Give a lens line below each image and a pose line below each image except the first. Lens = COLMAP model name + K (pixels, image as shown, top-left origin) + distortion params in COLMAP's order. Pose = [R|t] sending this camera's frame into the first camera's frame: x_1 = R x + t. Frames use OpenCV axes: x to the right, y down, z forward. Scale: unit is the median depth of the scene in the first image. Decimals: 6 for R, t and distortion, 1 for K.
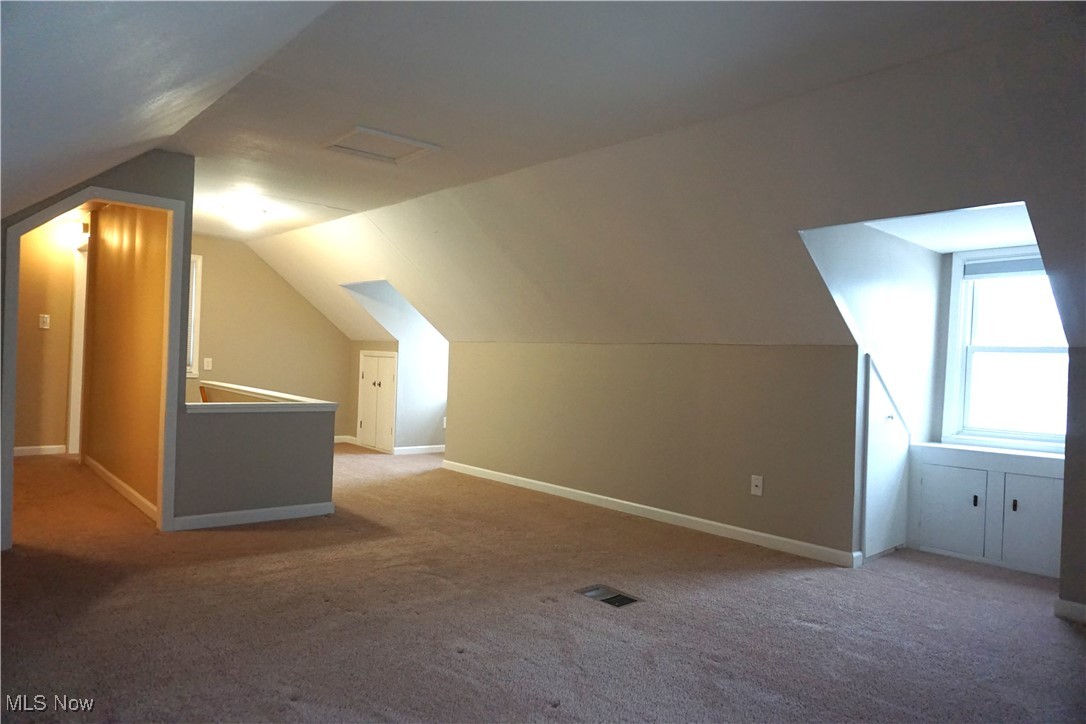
lens RADIAL K [[701.7, 0, 543.0], [0, 701.7, 362.0], [0, 0, 1]] dist [-0.073076, -0.000609]
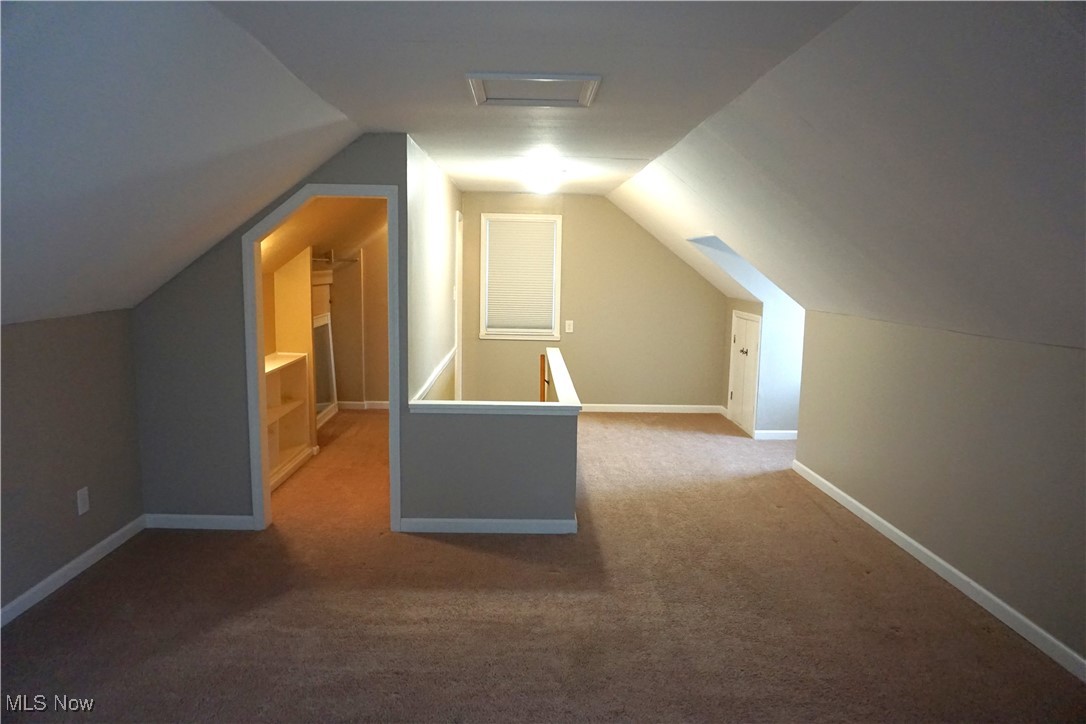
lens RADIAL K [[701.7, 0, 543.0], [0, 701.7, 362.0], [0, 0, 1]] dist [-0.073076, -0.000609]
pose [[0.764264, 0.056119, -0.642457, 0.138753], [0.013967, 0.994533, 0.103489, -0.054241], [0.644752, -0.088066, 0.759302, 0.228856]]
